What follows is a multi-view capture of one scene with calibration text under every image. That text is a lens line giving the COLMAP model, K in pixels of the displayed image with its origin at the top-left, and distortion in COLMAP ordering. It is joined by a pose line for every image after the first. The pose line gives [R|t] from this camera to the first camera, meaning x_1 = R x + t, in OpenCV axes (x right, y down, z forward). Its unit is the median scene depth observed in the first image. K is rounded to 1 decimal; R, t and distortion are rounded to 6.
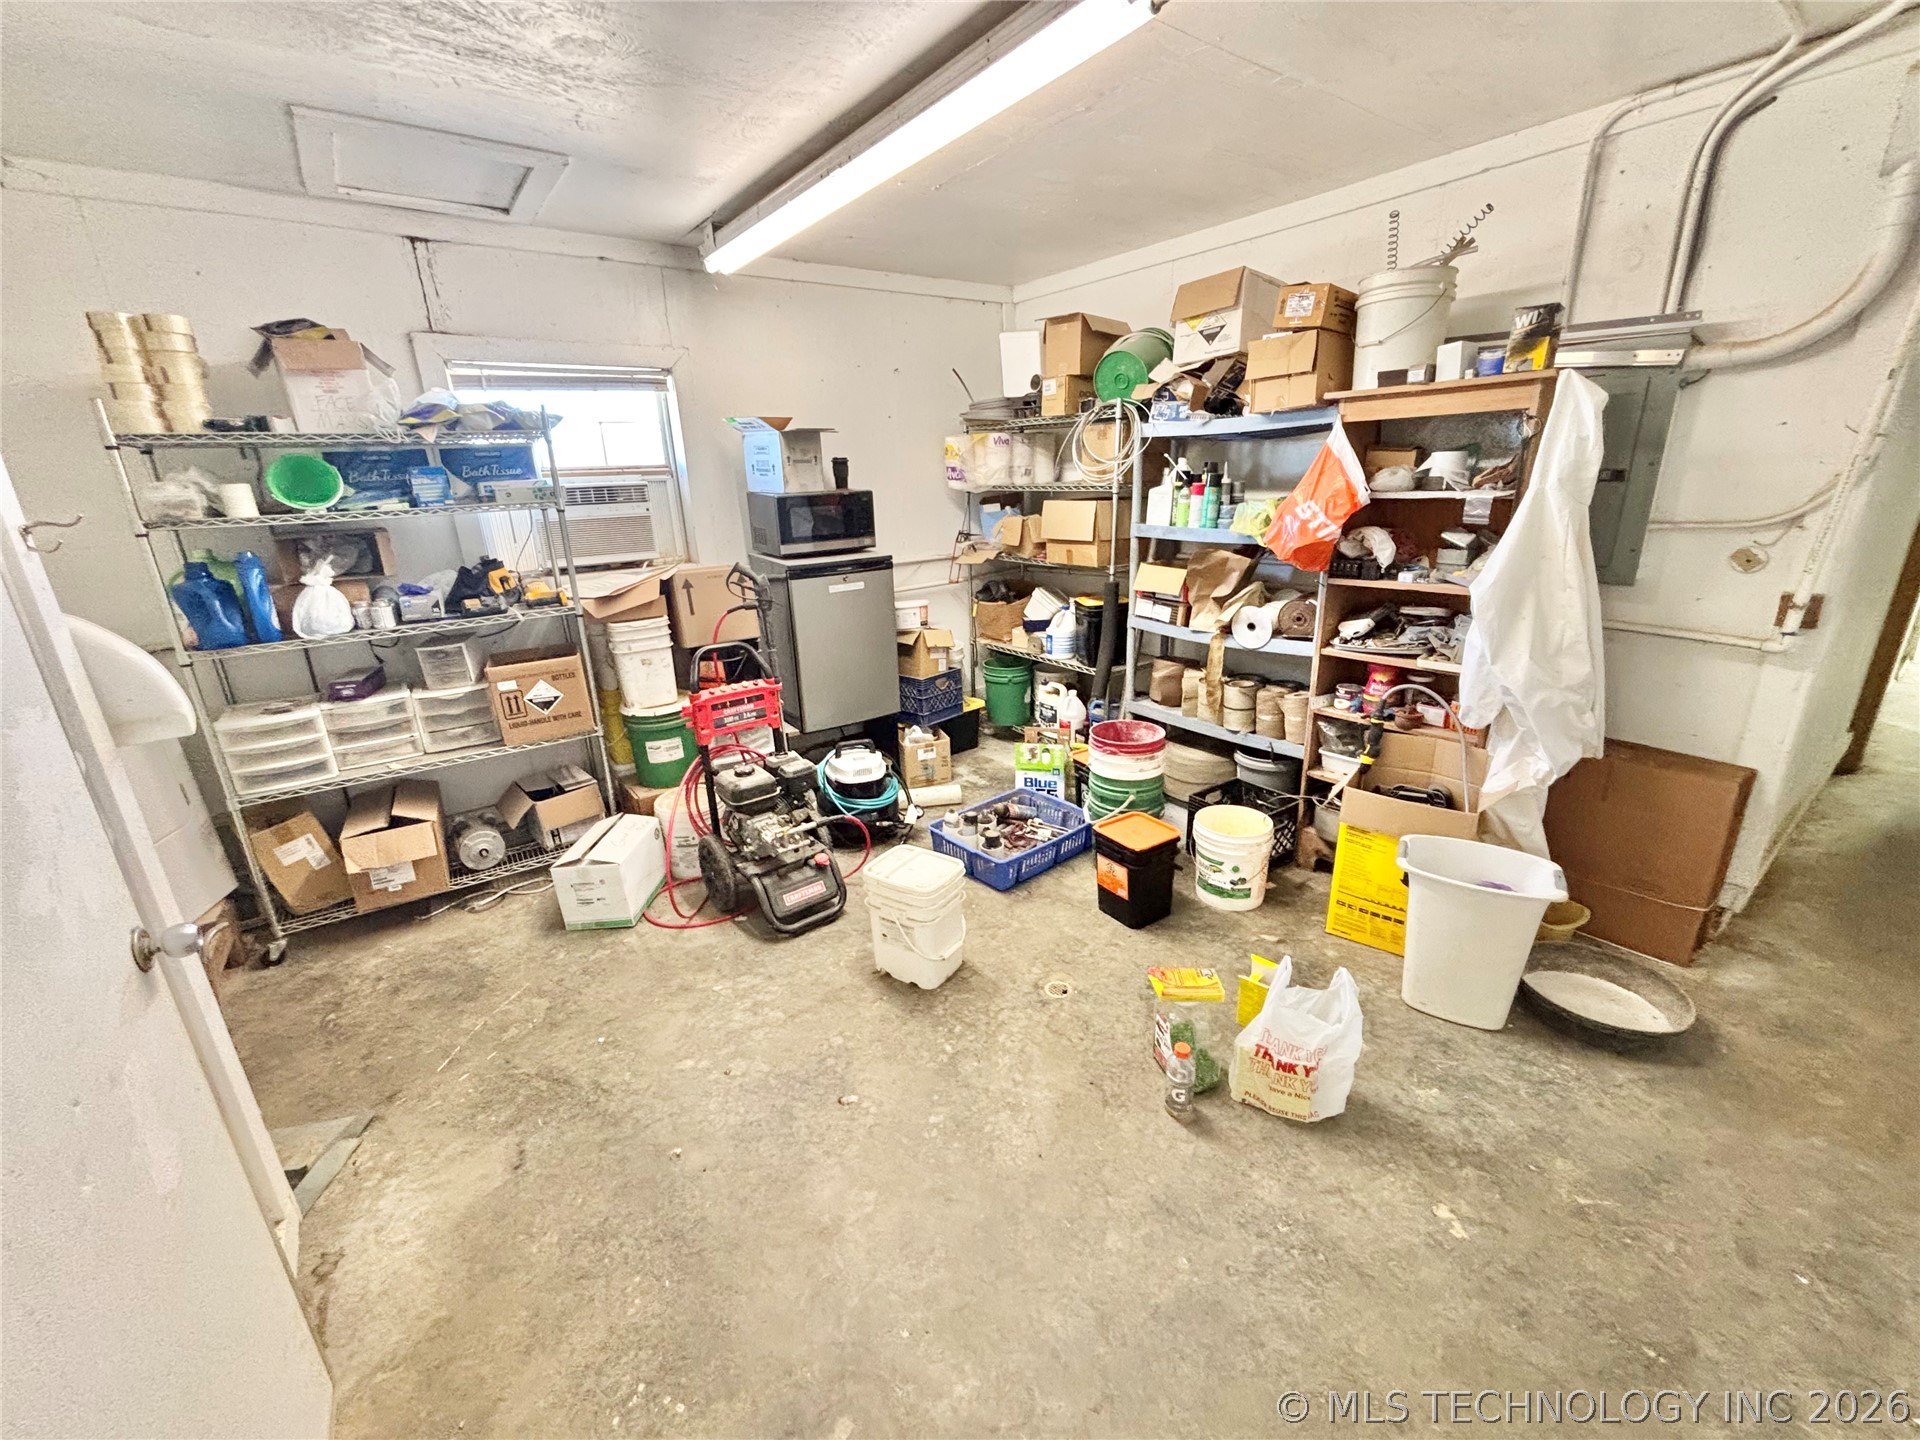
lens RADIAL K [[770.1, 0, 967.4], [0, 770.1, 710.8], [0, 0, 1]] dist [-0.000861, 0.000511]
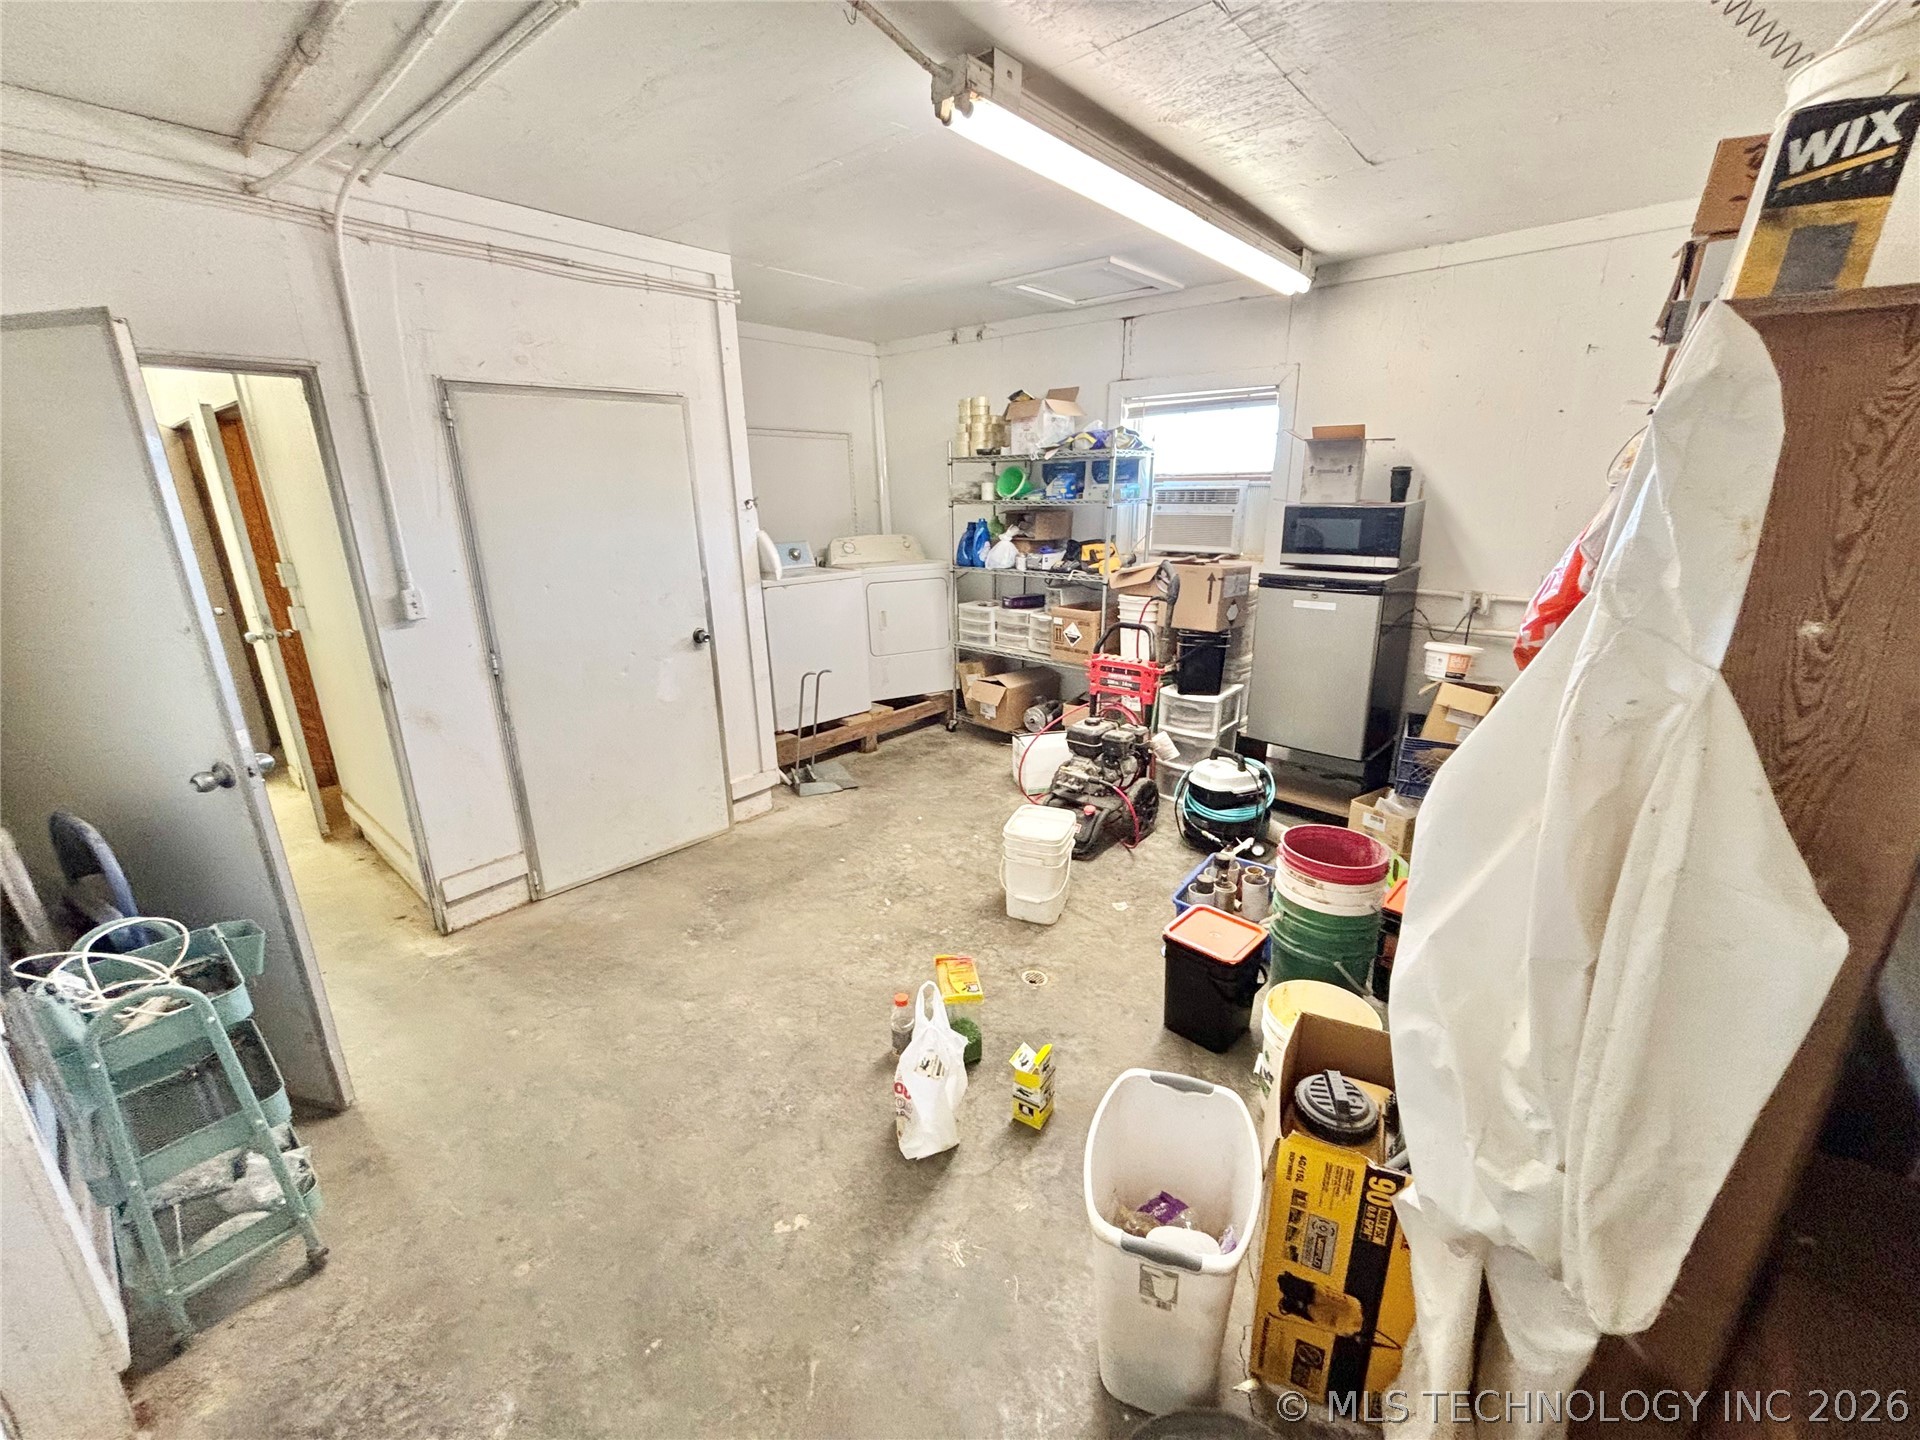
lens RADIAL K [[770.1, 0, 964.5], [0, 770.1, 722.5], [0, 0, 1]] dist [-0.000861, 0.000511]
pose [[0.210006, 0.318638, -0.924320, 0.824283], [-0.286136, 0.924039, 0.253531, -0.178723], [0.934892, 0.211238, 0.285228, 0.444602]]
